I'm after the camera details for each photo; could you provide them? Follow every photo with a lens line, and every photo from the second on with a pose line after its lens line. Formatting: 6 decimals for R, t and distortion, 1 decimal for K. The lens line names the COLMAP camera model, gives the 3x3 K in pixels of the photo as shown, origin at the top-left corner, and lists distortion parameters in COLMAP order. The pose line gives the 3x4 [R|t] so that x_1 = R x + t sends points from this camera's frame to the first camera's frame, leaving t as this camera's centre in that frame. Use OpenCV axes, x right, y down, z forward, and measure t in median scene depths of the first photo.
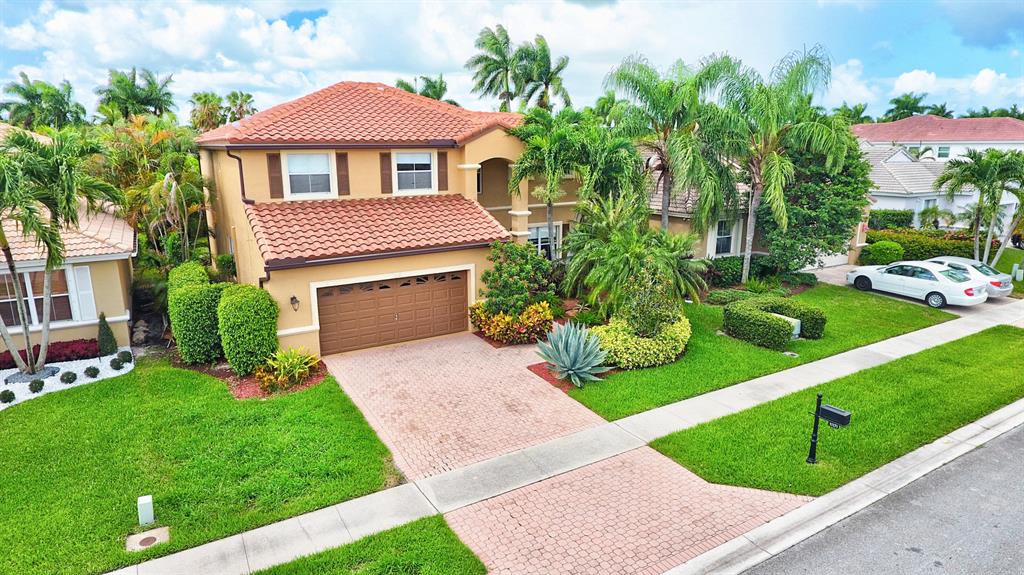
lens RADIAL K [[607.0, 0, 500.9], [0, 607.0, 285.0], [0, 0, 1]] dist [0.000868, -0.000739]
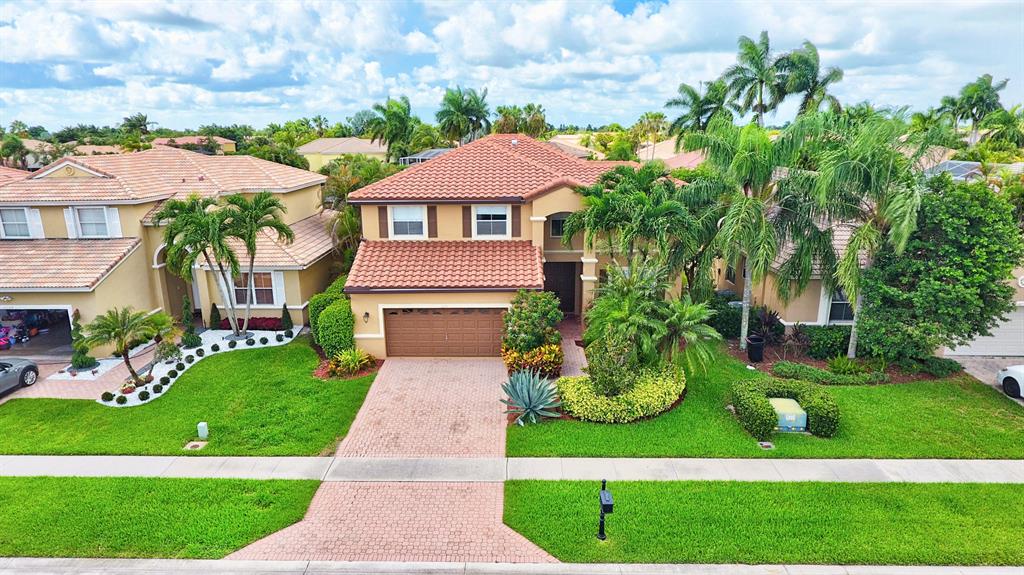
lens RADIAL K [[607.0, 0, 500.9], [0, 607.0, 285.0], [0, 0, 1]] dist [0.000868, -0.000739]
pose [[0.848833, 0.127569, -0.513039, 0.583610], [-0.113980, 0.991787, 0.058028, -0.146963], [0.516228, 0.009220, 0.856402, -0.049491]]
